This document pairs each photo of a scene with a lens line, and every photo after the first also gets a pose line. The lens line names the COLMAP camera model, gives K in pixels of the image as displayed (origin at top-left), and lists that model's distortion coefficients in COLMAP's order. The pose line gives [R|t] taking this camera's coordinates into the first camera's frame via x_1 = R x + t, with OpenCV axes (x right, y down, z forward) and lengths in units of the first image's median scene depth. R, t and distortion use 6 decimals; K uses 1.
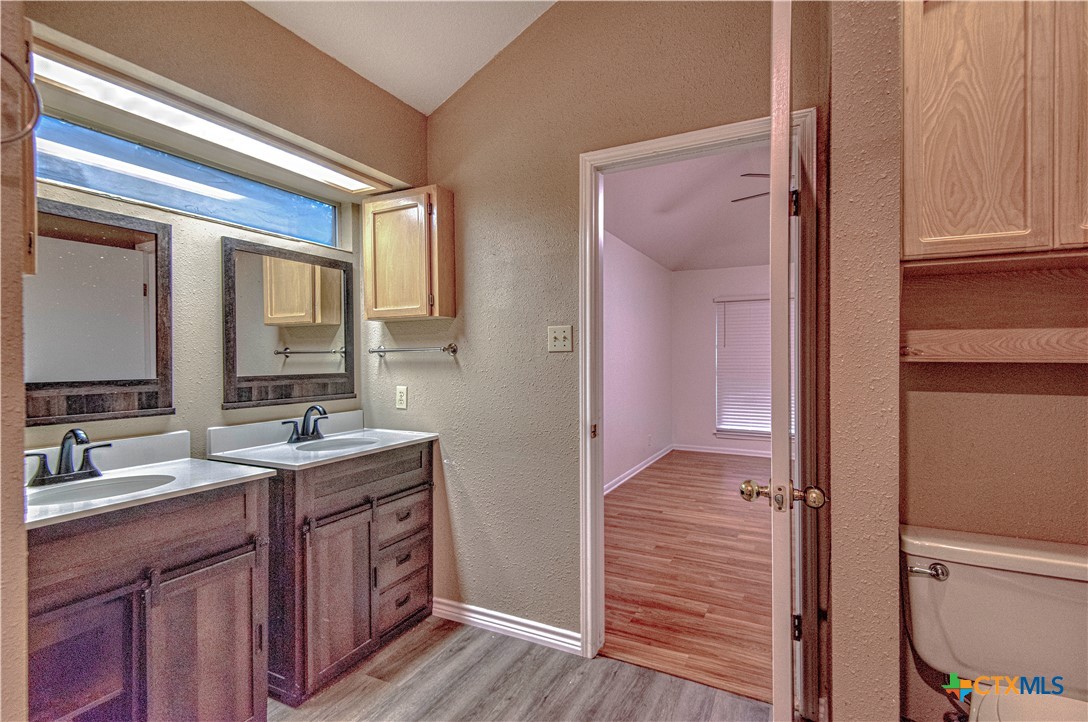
lens RADIAL K [[502.9, 0, 552.6], [0, 502.9, 368.0], [0, 0, 1]] dist [0.029092, -0.009757]
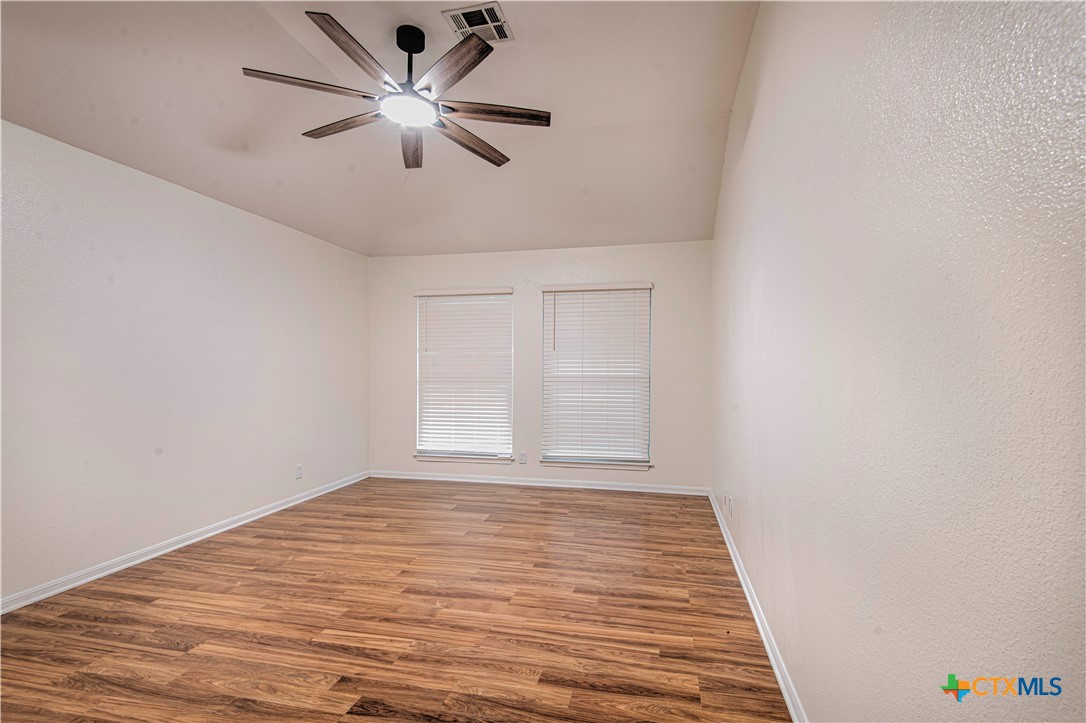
lens RADIAL K [[502.0, 0, 551.6], [0, 502.0, 368.5], [0, 0, 1]] dist [0.029092, -0.009757]
pose [[0.969105, 0.003074, 0.246631, 0.997536], [0.000436, 0.999899, -0.014176, -0.004146], [-0.246650, 0.013845, 0.969006, 0.434401]]
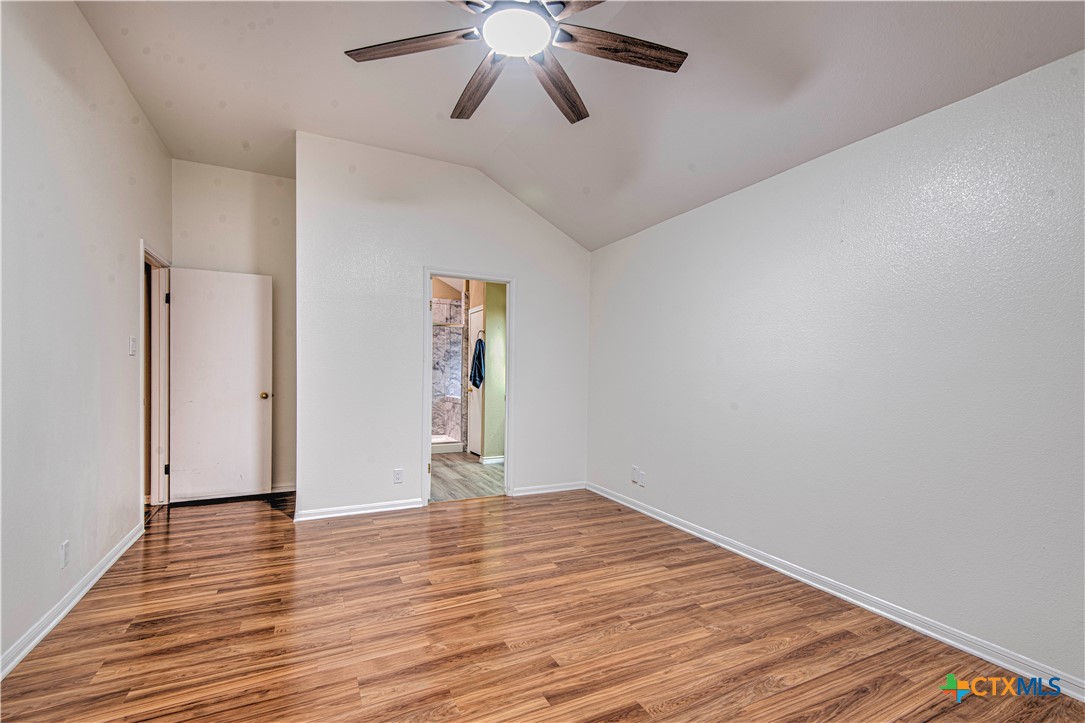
lens RADIAL K [[501.5, 0, 551.1], [0, 501.5, 368.5], [0, 0, 1]] dist [0.029092, -0.009757]
pose [[-0.599592, -0.006311, -0.800281, 1.699657], [-0.020537, 0.999761, 0.007502, -0.031865], [0.800042, 0.020934, -0.599578, 2.386547]]
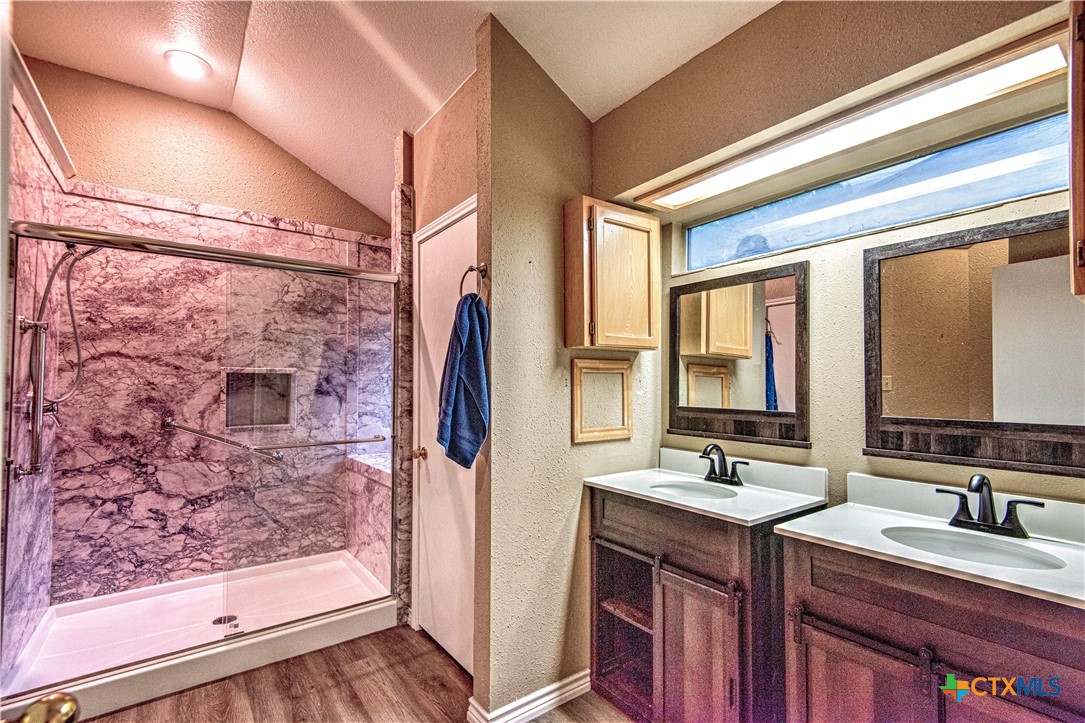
lens RADIAL K [[501.5, 0, 551.1], [0, 501.5, 368.5], [0, 0, 1]] dist [0.029092, -0.009757]
pose [[-0.455498, -0.020915, -0.889991, 0.310886], [-0.011269, 0.999779, -0.017727, -0.036490], [0.890166, 0.001954, -0.455633, 0.818810]]
